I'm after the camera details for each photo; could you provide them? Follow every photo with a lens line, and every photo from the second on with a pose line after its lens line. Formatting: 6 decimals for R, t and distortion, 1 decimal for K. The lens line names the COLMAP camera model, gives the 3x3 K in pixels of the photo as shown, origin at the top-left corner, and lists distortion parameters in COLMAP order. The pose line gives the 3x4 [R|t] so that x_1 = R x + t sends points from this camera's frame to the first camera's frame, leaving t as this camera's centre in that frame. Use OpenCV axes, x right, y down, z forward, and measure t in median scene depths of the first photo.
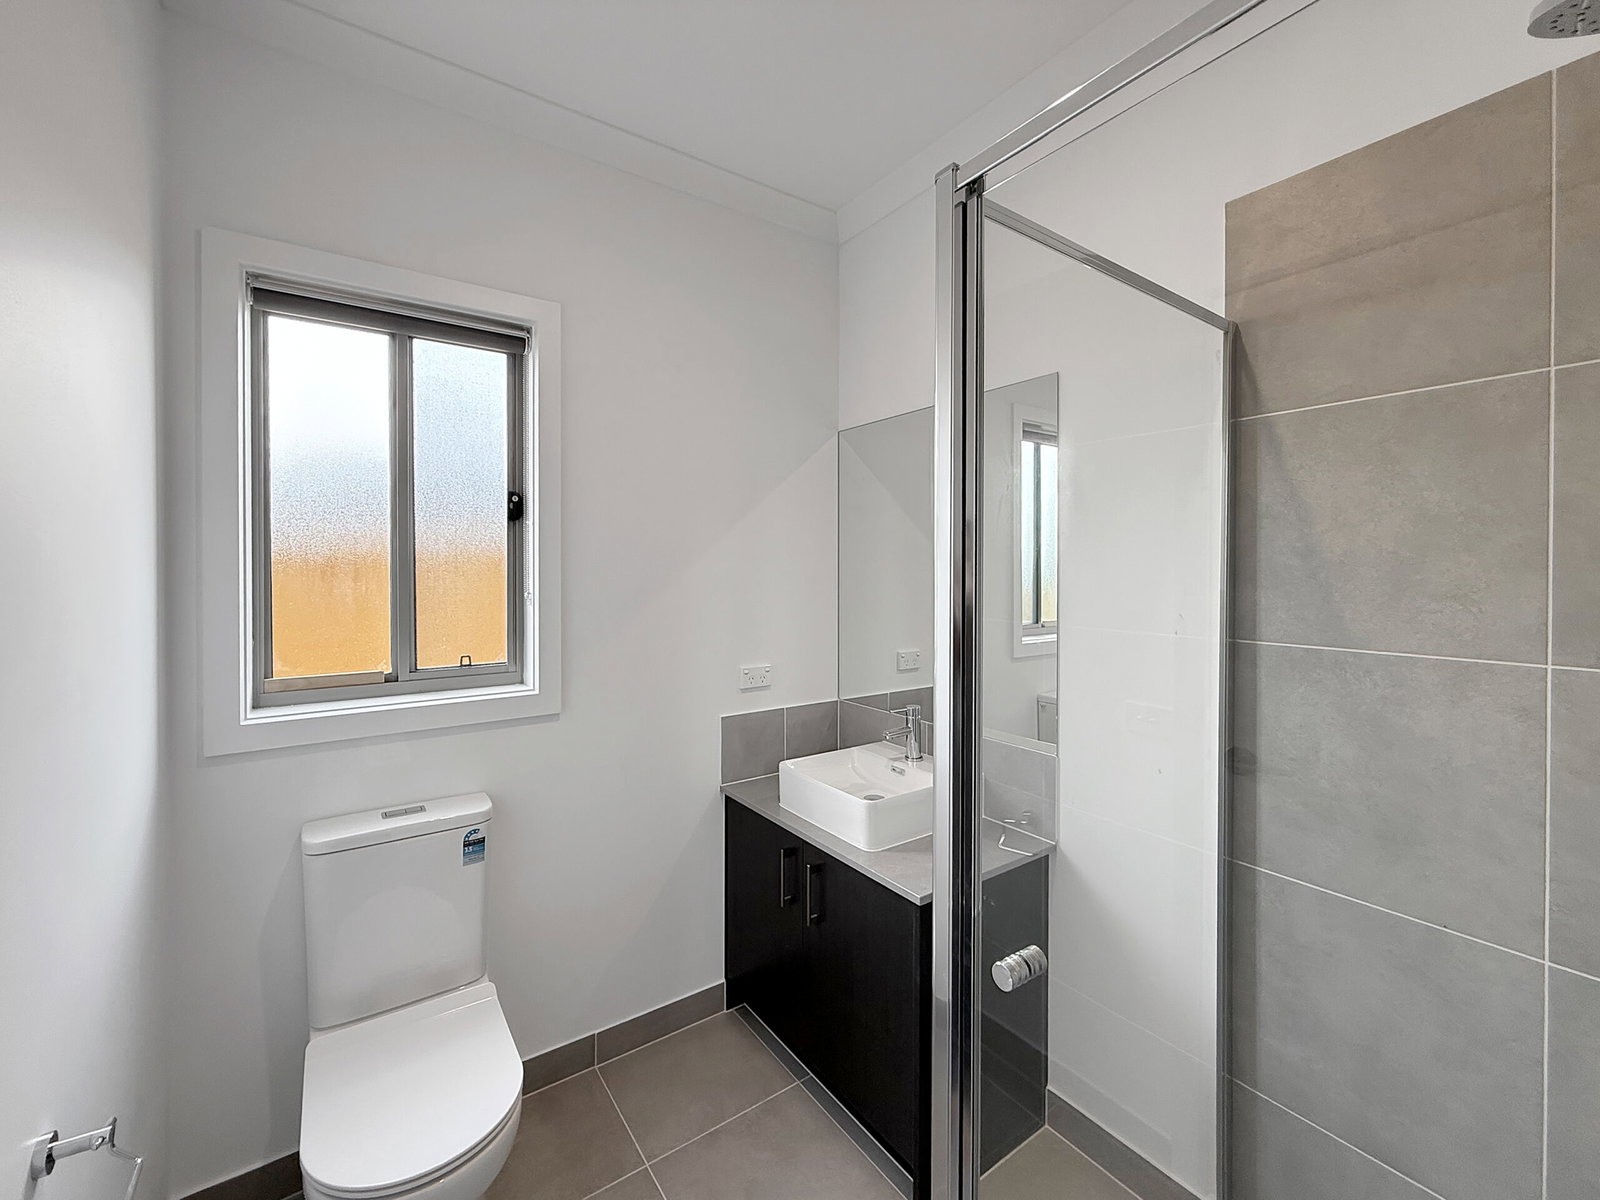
lens RADIAL K [[652.7, 0, 800.0], [0, 652.7, 589.3], [0, 0, 1]] dist [-0.004589, -0.000715]
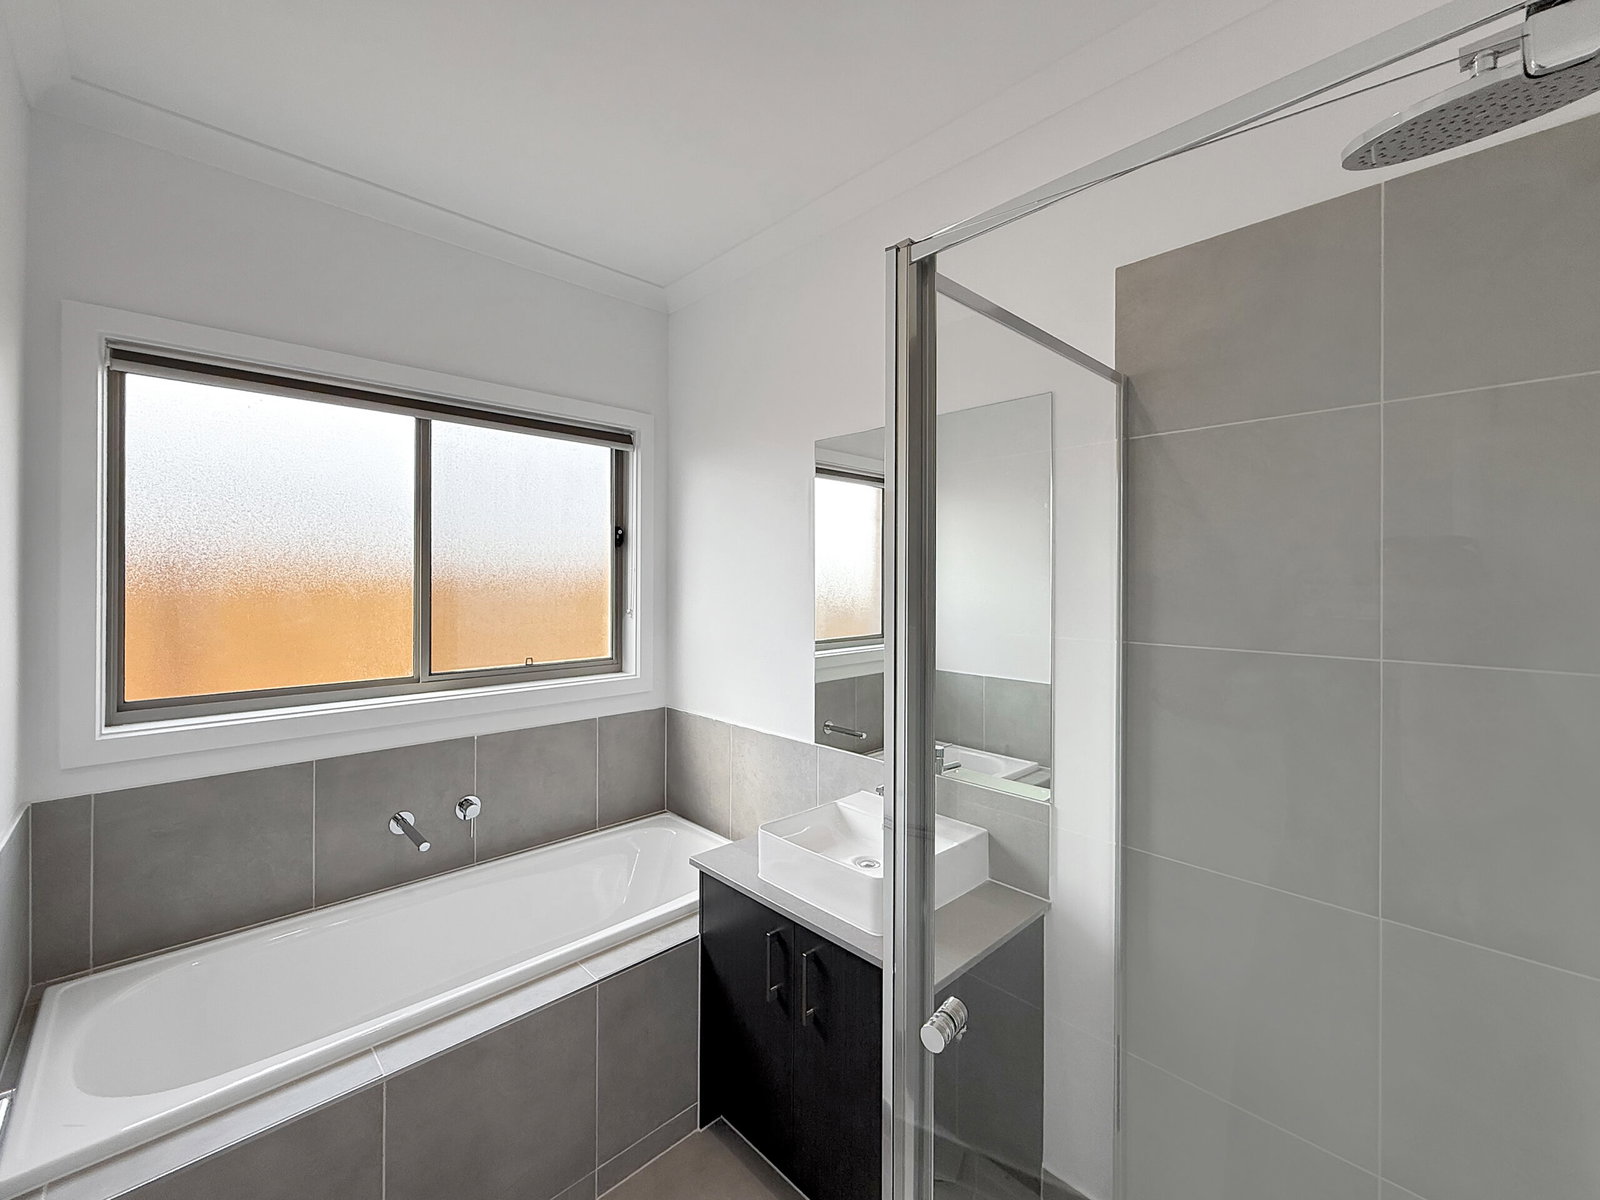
lens RADIAL K [[652.7, 0, 801.0], [0, 652.7, 591.7], [0, 0, 1]] dist [-0.004589, -0.000715]
pose [[0.992380, 0.001430, 0.123203, -0.107989], [-0.001451, 0.999999, 0.000084, -0.008519], [-0.123203, -0.000262, 0.992381, -0.164052]]
